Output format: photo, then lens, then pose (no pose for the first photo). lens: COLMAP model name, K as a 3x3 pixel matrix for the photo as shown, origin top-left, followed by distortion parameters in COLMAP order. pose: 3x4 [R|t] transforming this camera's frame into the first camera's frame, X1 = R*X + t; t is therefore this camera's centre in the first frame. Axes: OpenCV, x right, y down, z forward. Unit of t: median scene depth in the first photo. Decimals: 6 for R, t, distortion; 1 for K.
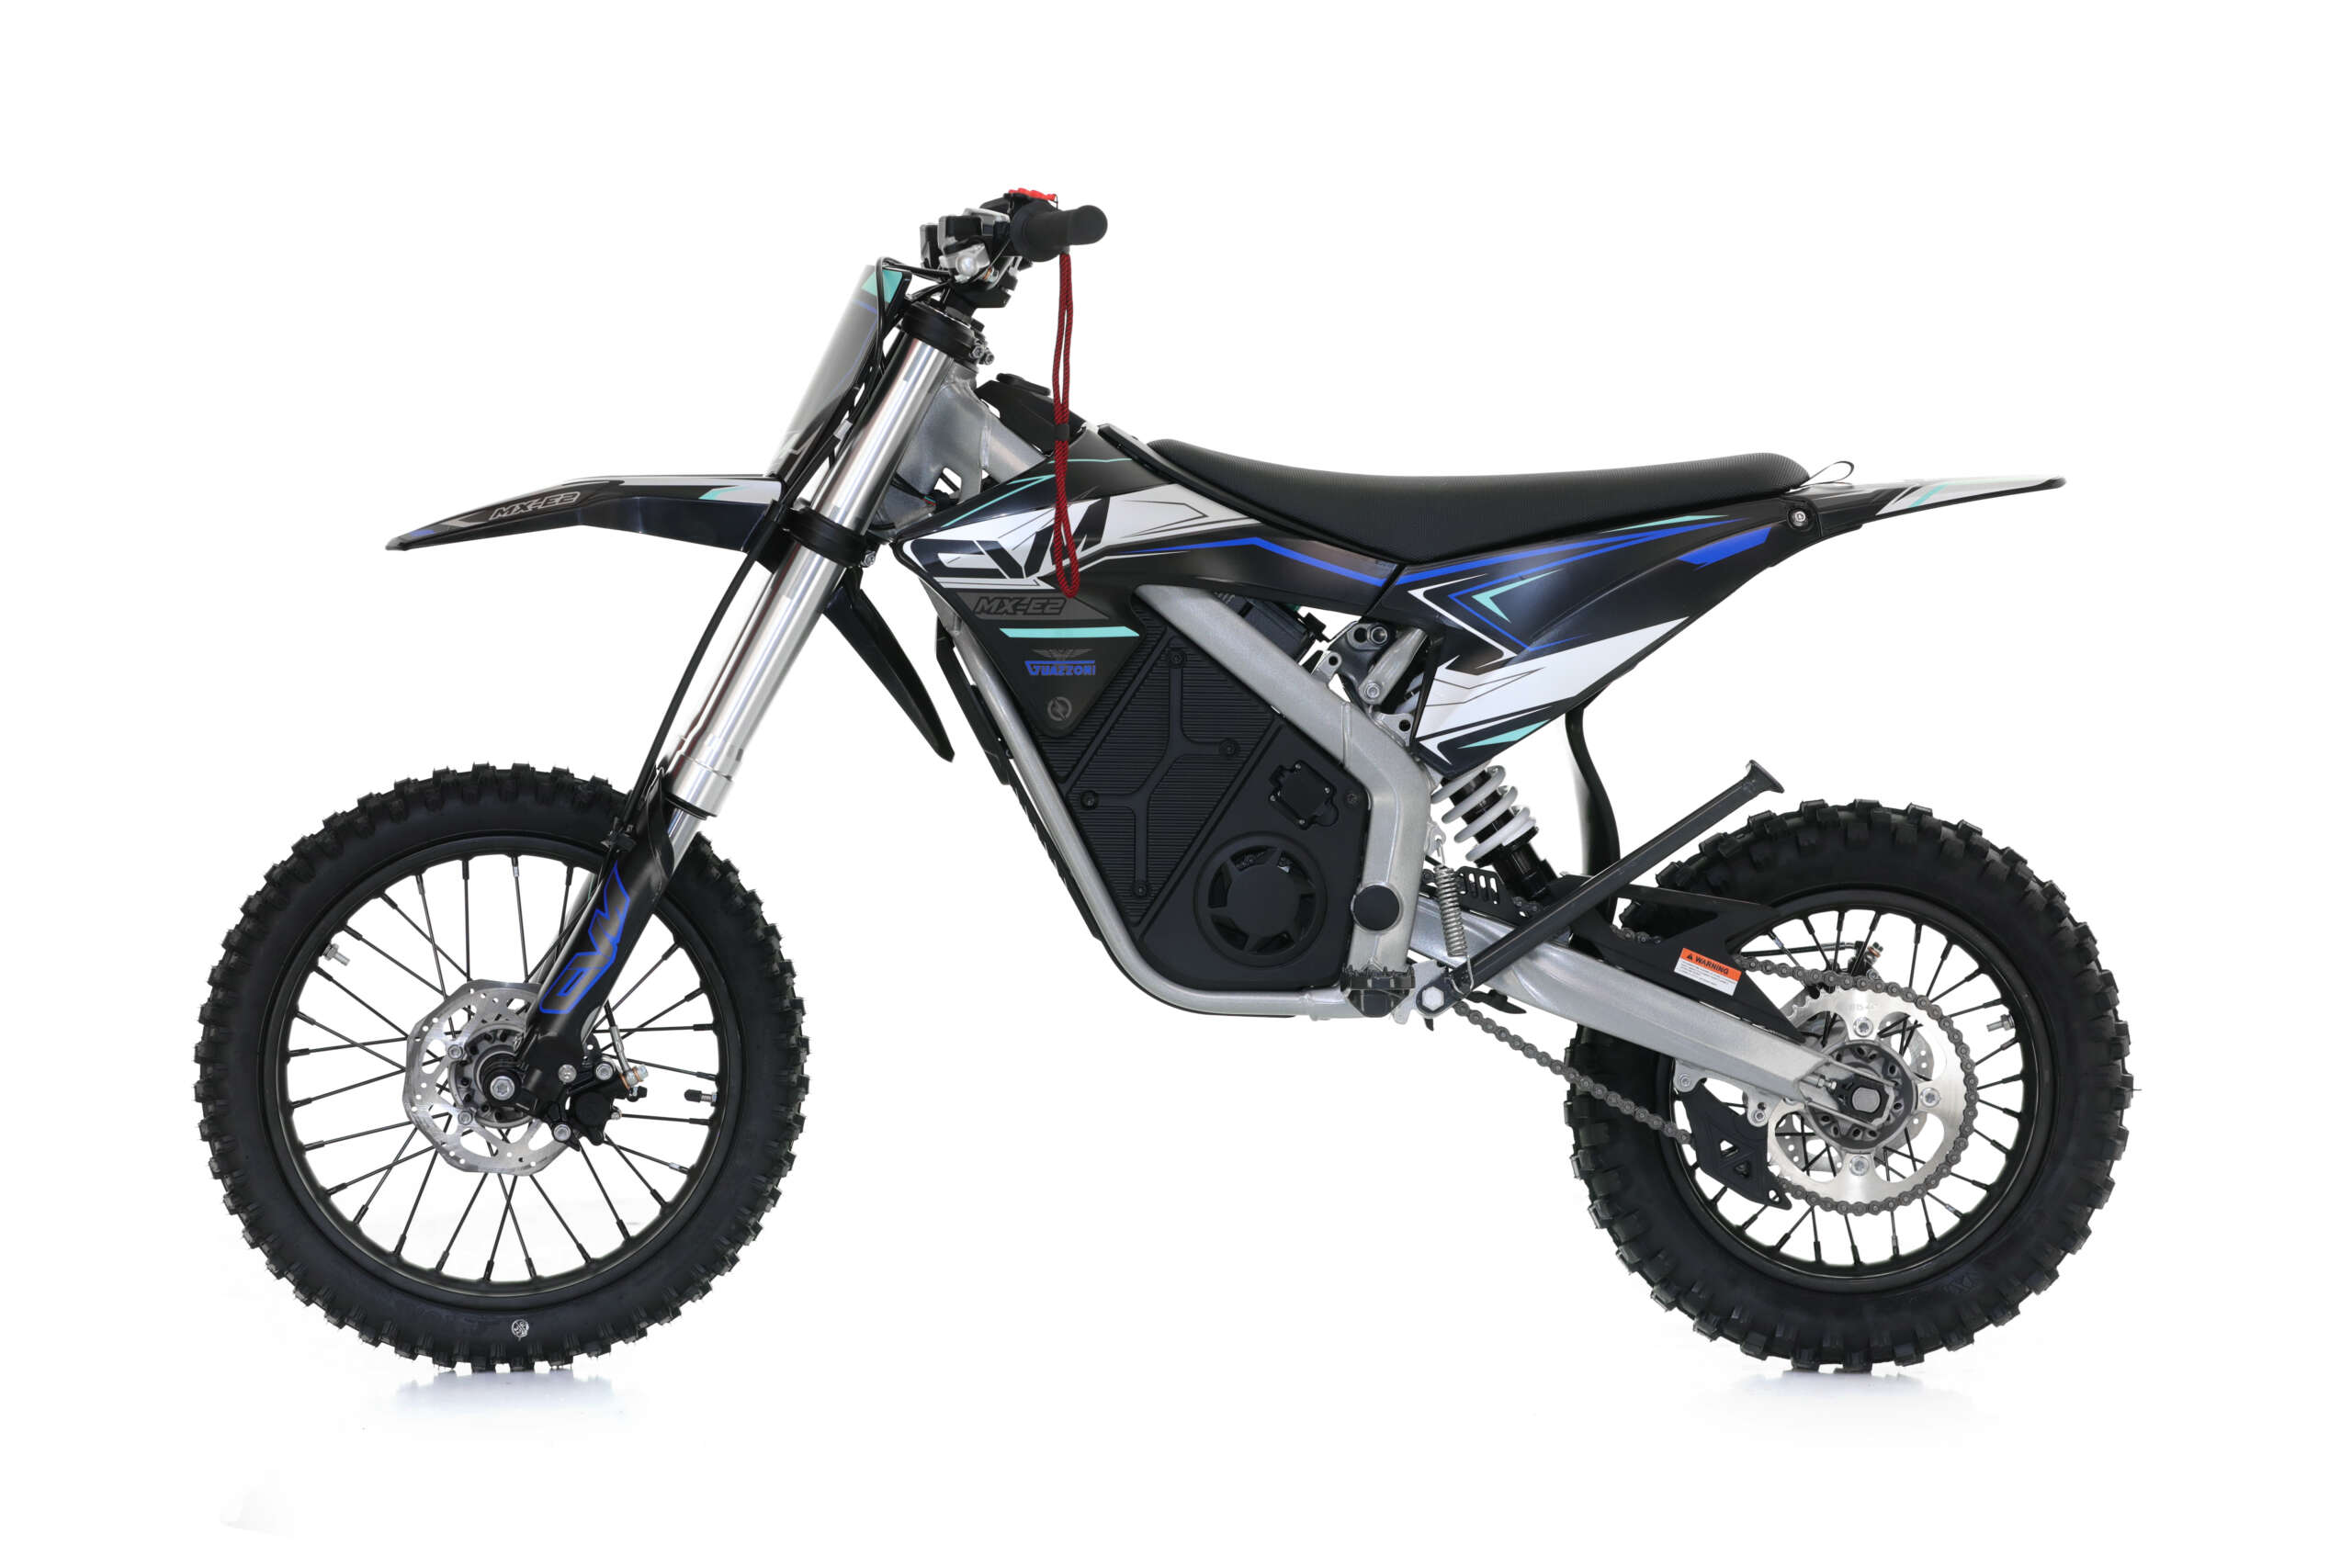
lens RADIAL K [[7252.0, 0, 1176.0], [0, 7252.0, 784.0], [0, 0, 1]] dist [-0.717502, -0.247956]
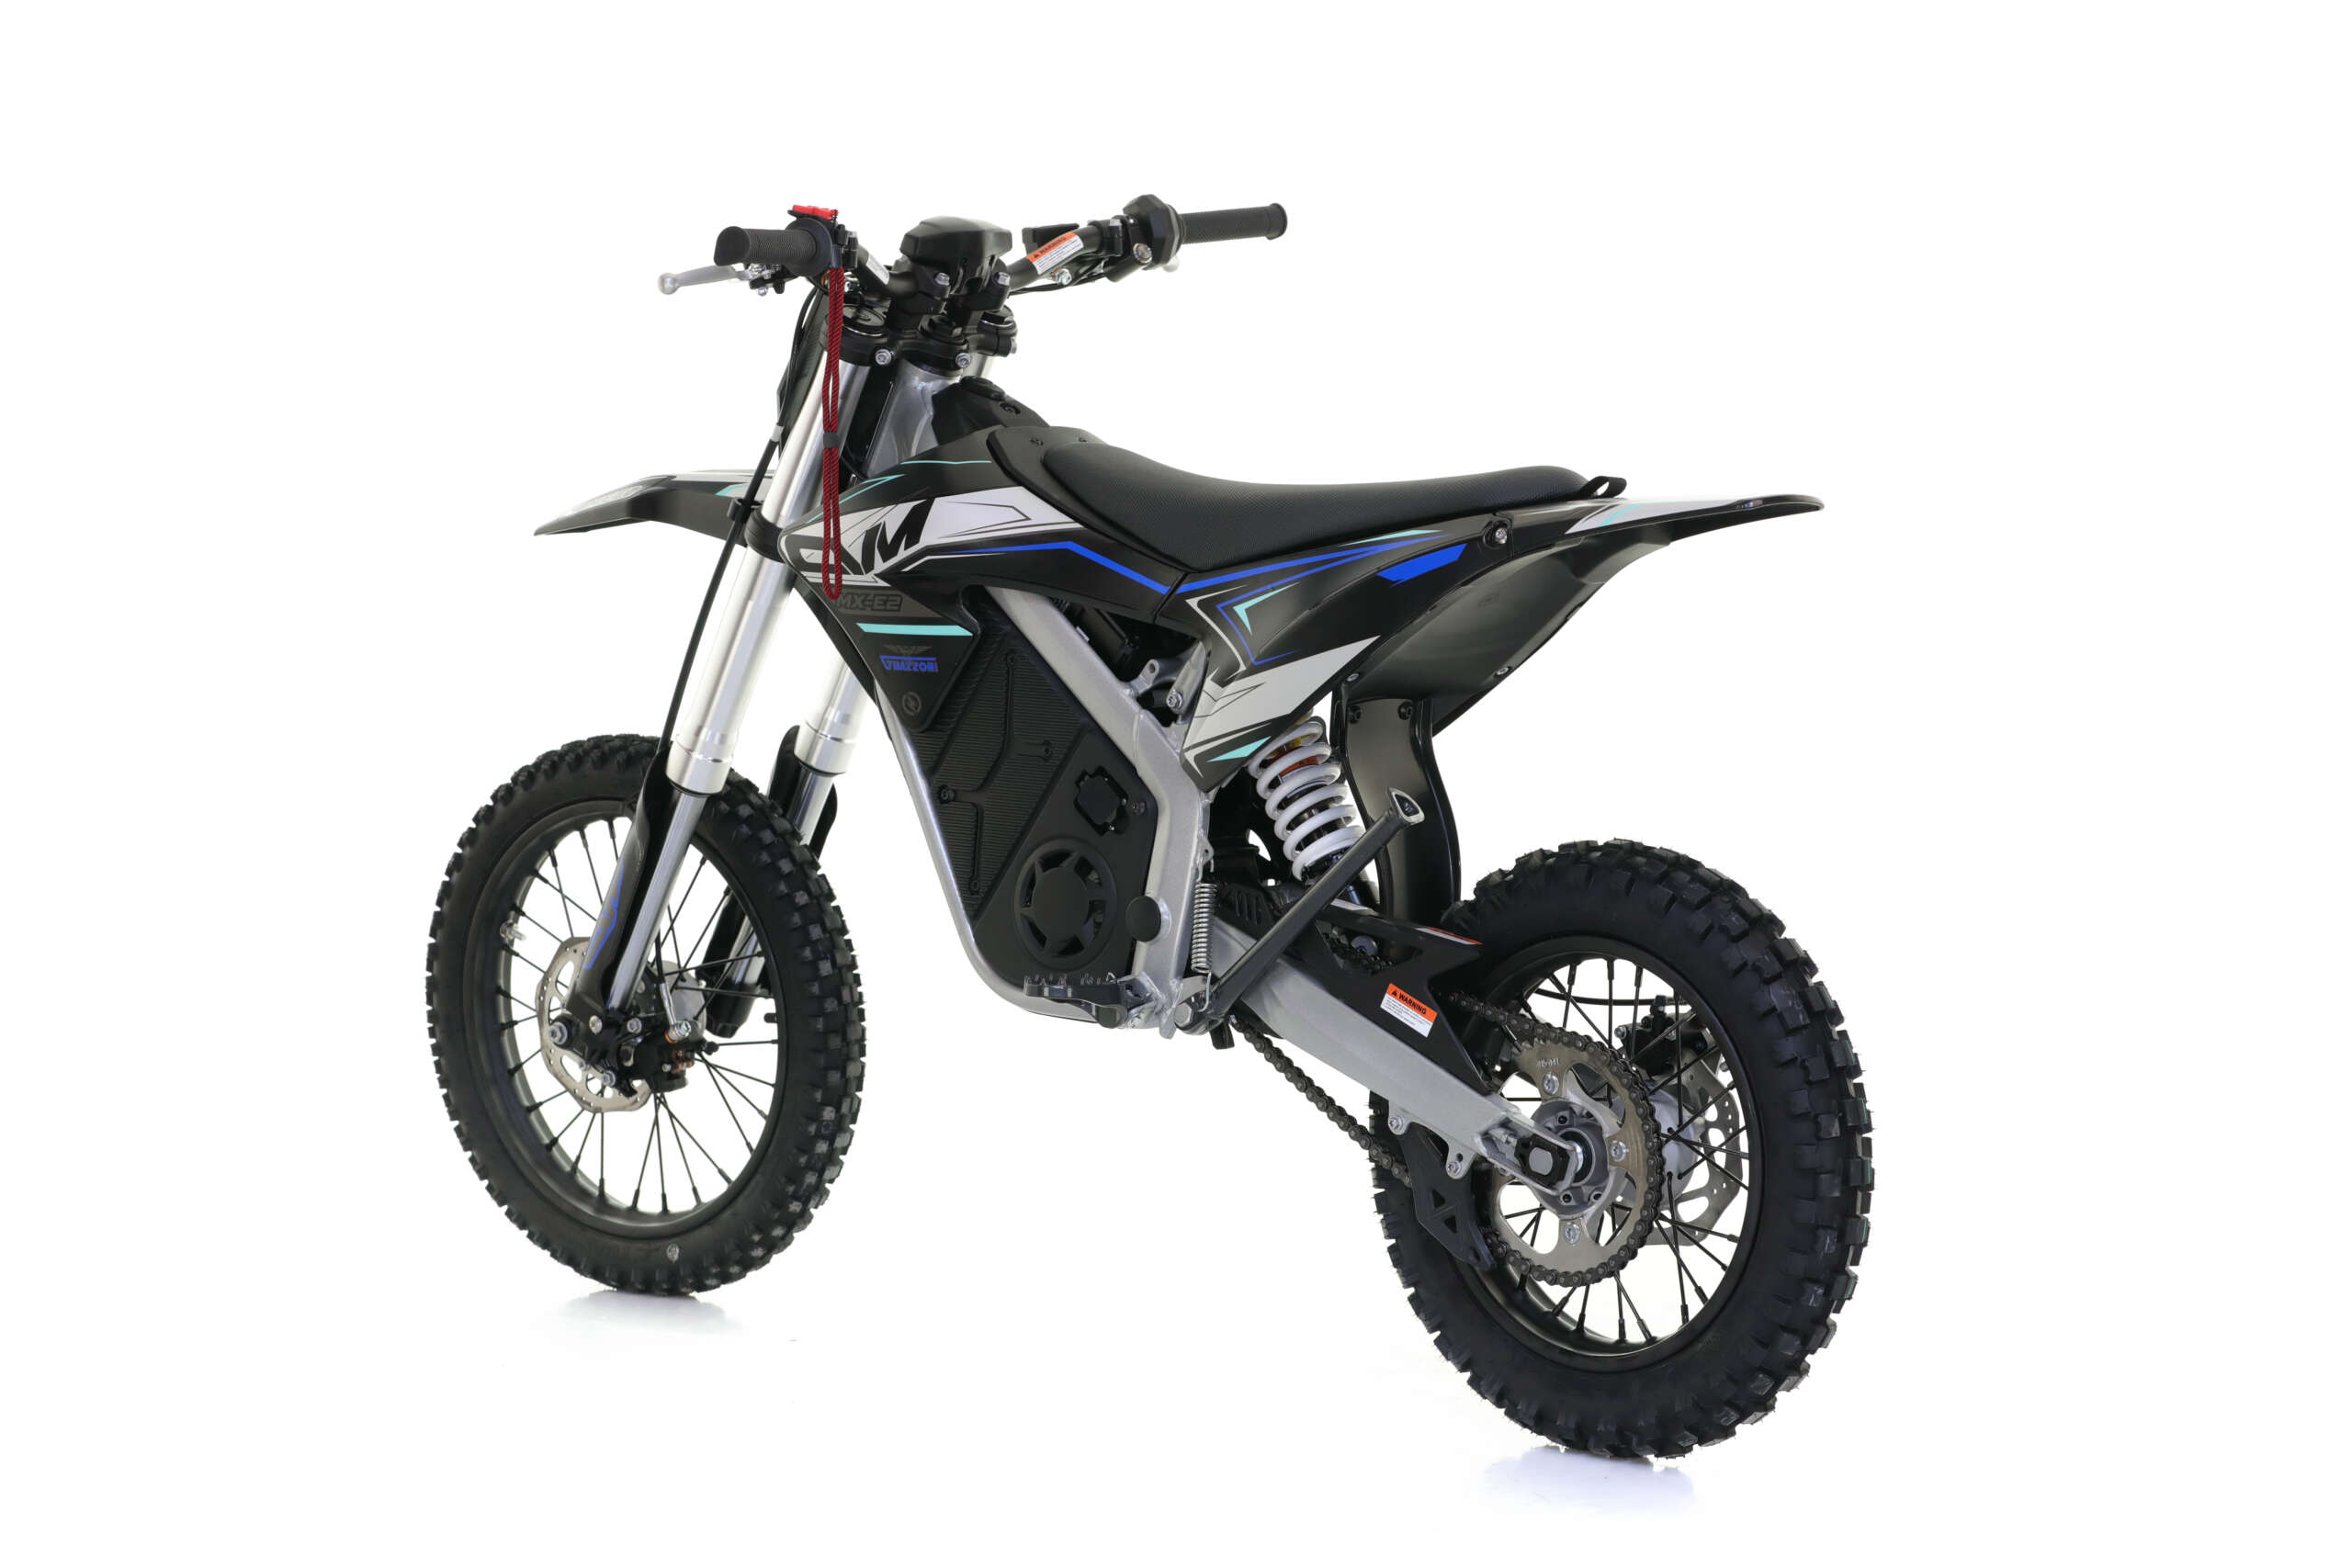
lens RADIAL K [[7252.0, 0, 1176.0], [0, 7252.0, 784.0], [0, 0, 1]] dist [-0.717502, -0.247956]
pose [[0.647321, 0.052371, -0.760416, 0.783926], [-0.046250, 0.998497, 0.029397, -0.030636], [0.760813, 0.016140, 0.648771, 0.359967]]
